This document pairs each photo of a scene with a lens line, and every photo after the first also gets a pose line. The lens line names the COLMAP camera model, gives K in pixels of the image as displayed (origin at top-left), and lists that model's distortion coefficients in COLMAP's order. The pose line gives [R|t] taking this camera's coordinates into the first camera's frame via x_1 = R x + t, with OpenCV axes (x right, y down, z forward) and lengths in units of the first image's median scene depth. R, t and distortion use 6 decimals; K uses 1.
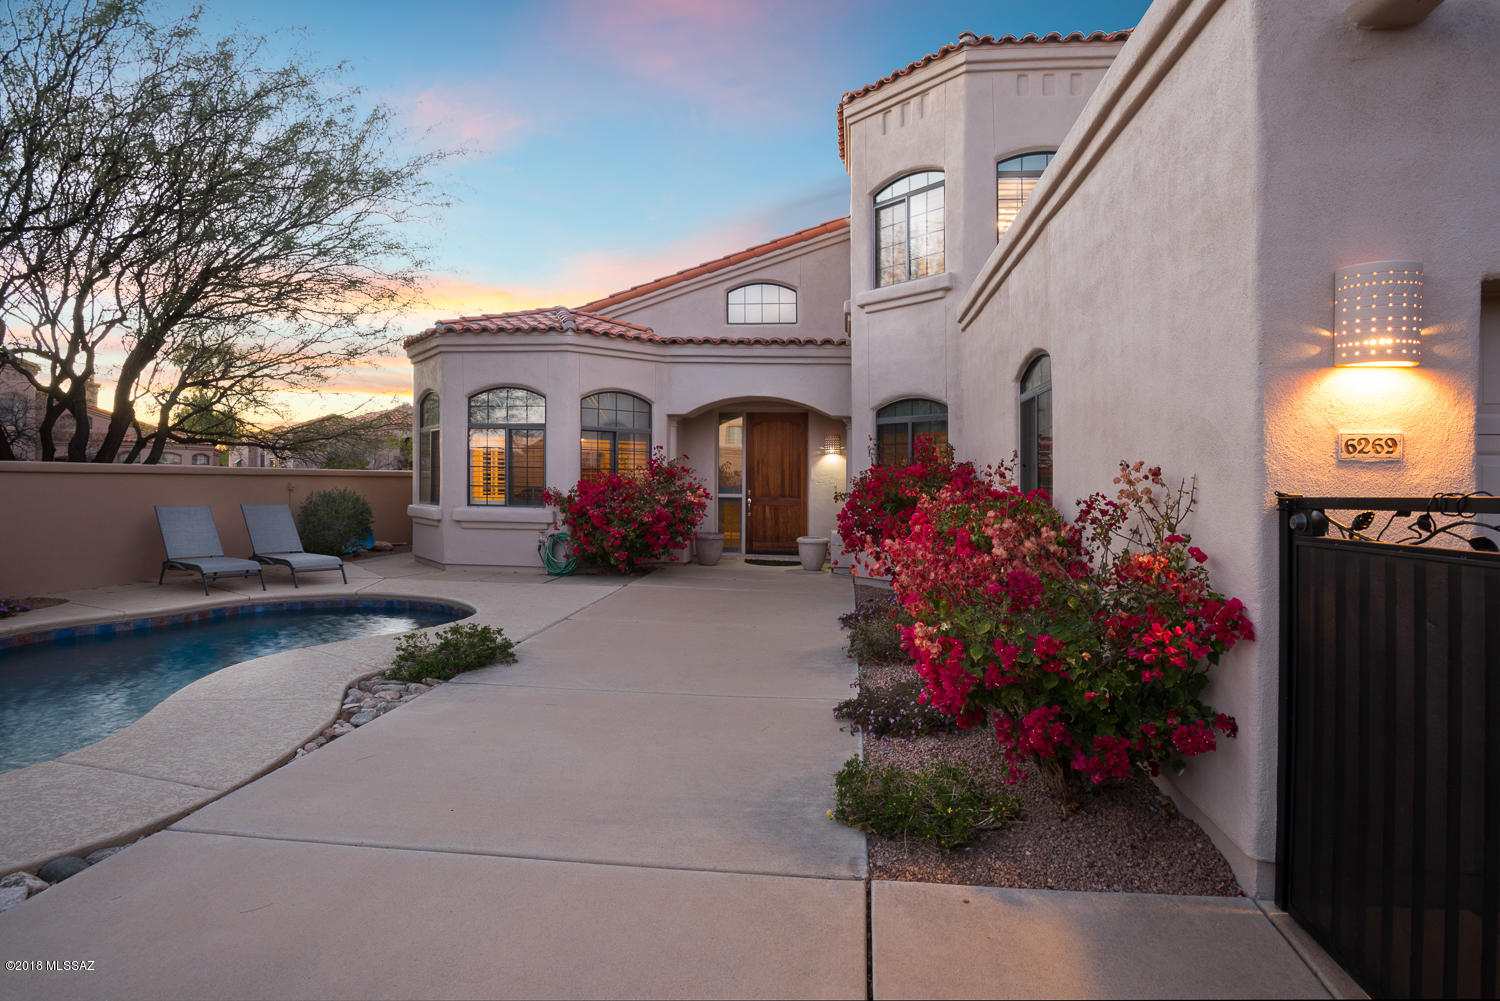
lens RADIAL K [[778.0, 0, 752.7], [0, 778.0, 471.5], [0, 0, 1]] dist [-0.047760, 0.000217]
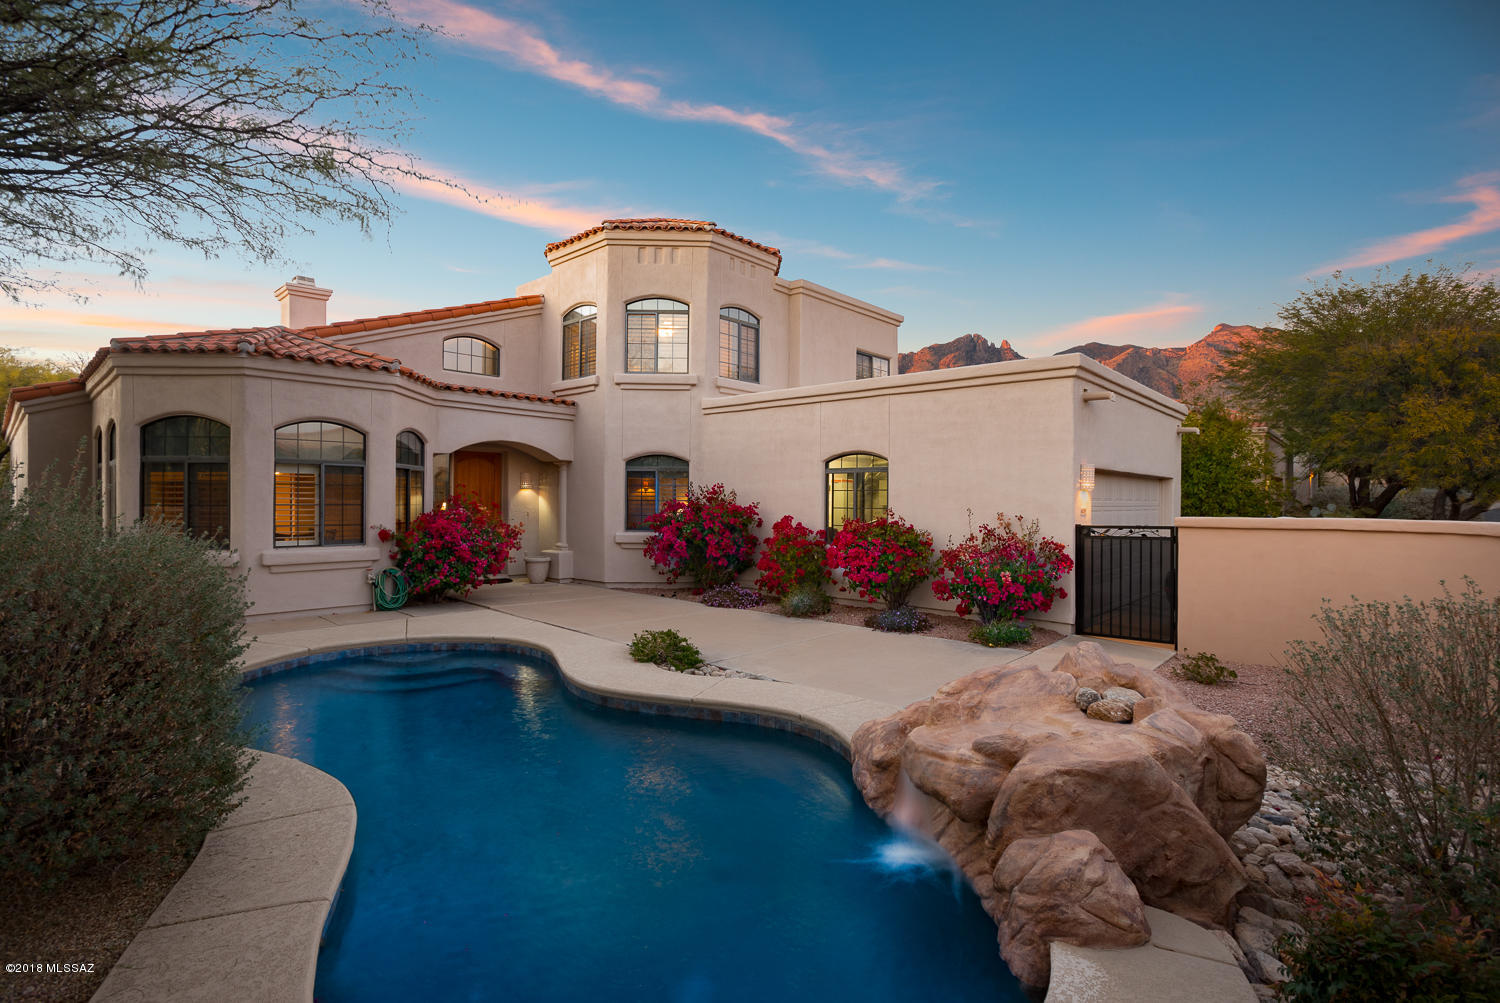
lens RADIAL K [[743.9, 0, 741.4], [0, 743.9, 492.9], [0, 0, 1]] dist [-0.030867, 0.000576]
pose [[0.594562, -0.001581, 0.804048, -0.782602], [-0.009089, 0.999921, 0.008686, -0.034364], [-0.803998, -0.012472, 0.594501, 0.045082]]
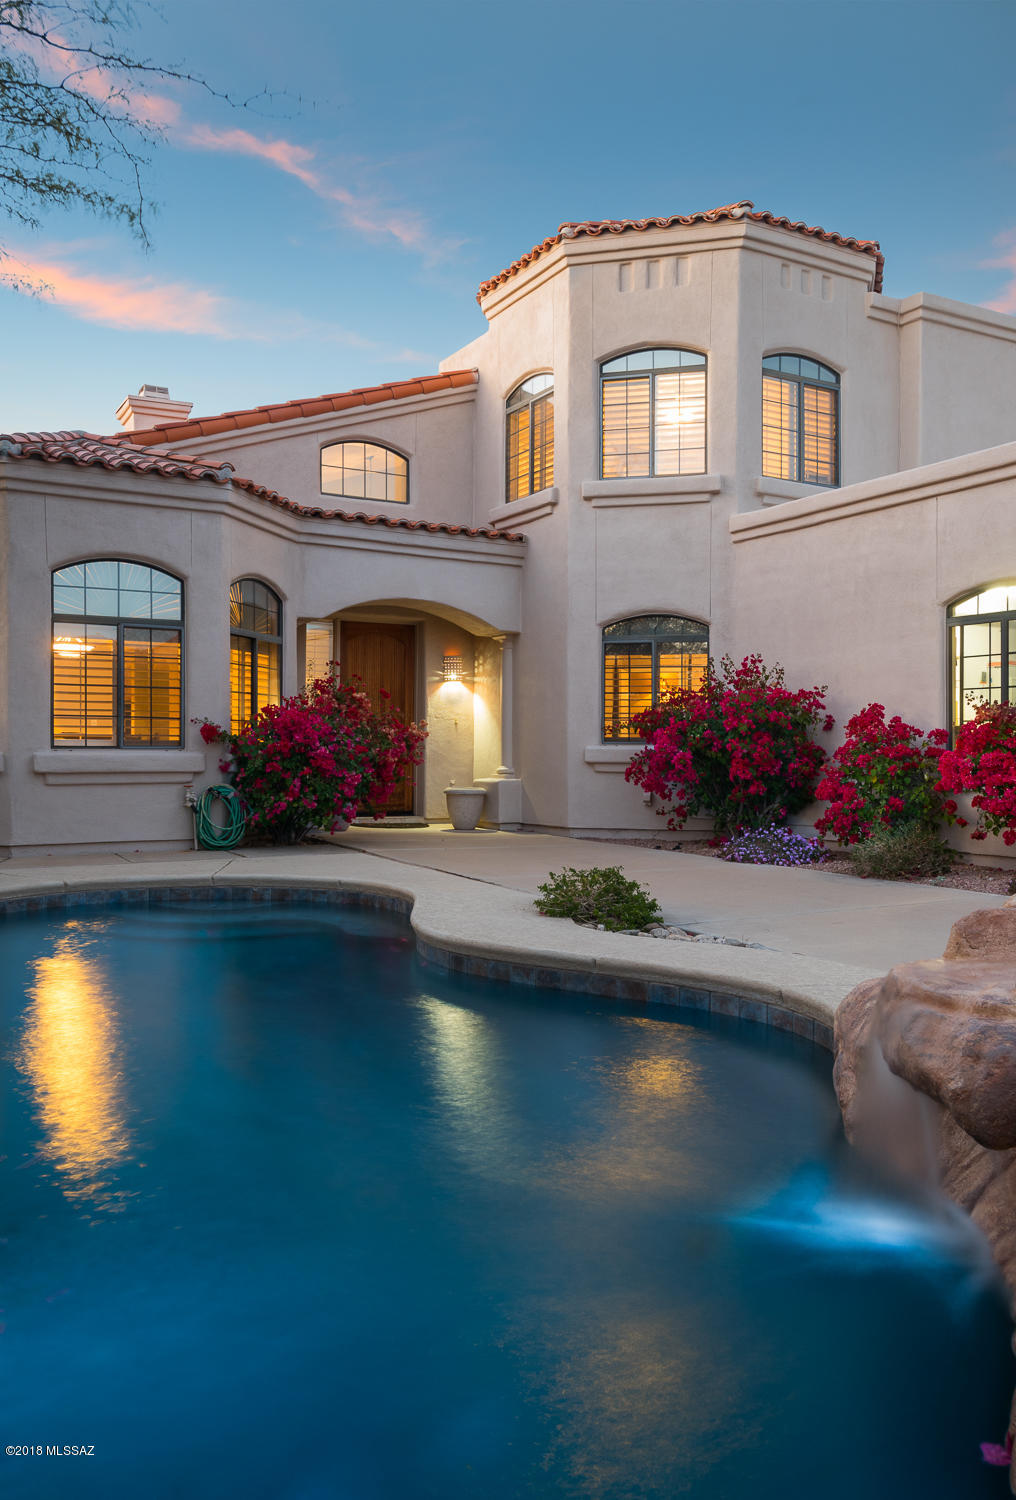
lens RADIAL K [[1187.6, 0, 508.0], [0, 1187.6, 750.0], [0, 0, 1]] dist [0.031627, 0.004024]
pose [[0.808568, -0.011460, 0.588291, -0.671578], [0.001865, 0.999855, 0.016915, 0.032310], [-0.588399, -0.012579, 0.808473, 0.027204]]
